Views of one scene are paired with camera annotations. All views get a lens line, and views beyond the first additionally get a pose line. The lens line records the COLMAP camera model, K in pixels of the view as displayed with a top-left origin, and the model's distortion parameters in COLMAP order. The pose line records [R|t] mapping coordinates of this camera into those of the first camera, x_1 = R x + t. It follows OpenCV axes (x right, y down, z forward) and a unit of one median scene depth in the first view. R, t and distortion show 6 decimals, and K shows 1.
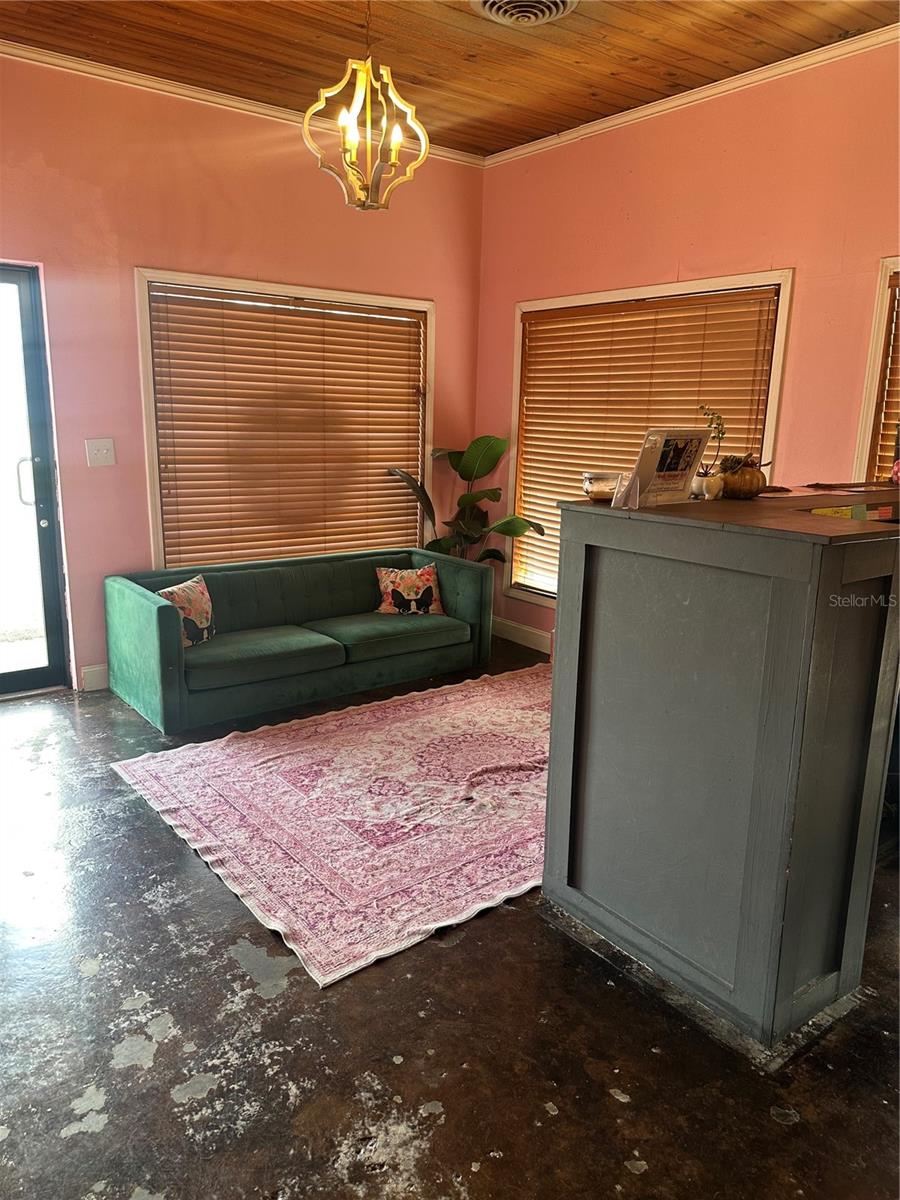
lens RADIAL K [[922.5, 0, 450.0], [0, 922.5, 600.0], [0, 0, 1]] dist [0.007436, -0.000386]
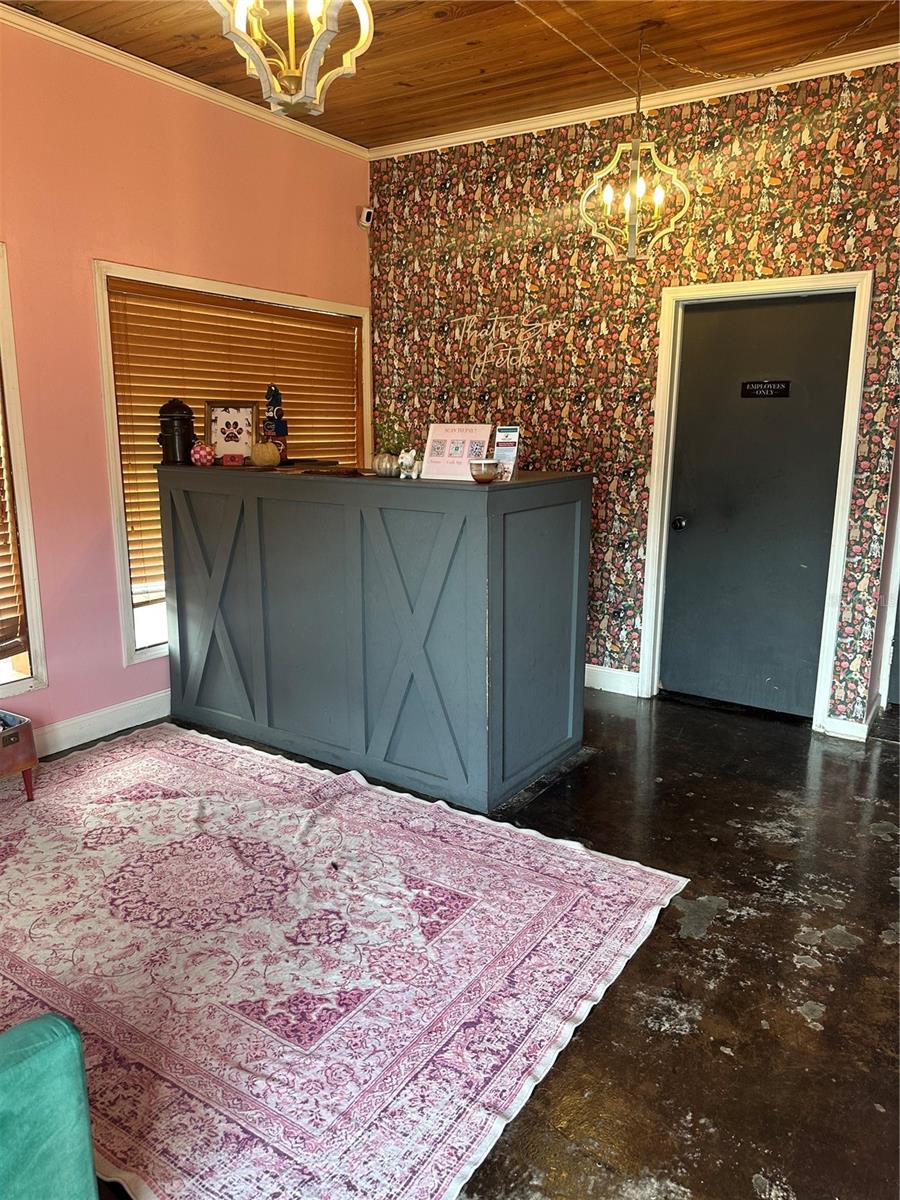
lens RADIAL K [[864.5, 0, 450.0], [0, 864.5, 600.0], [0, 0, 1]] dist [-0.001560, -0.004037]
pose [[-0.339242, -0.239269, 0.909761, -0.836987], [0.186720, 0.930742, 0.314413, -0.304193], [-0.921982, 0.276533, -0.271070, 1.258313]]
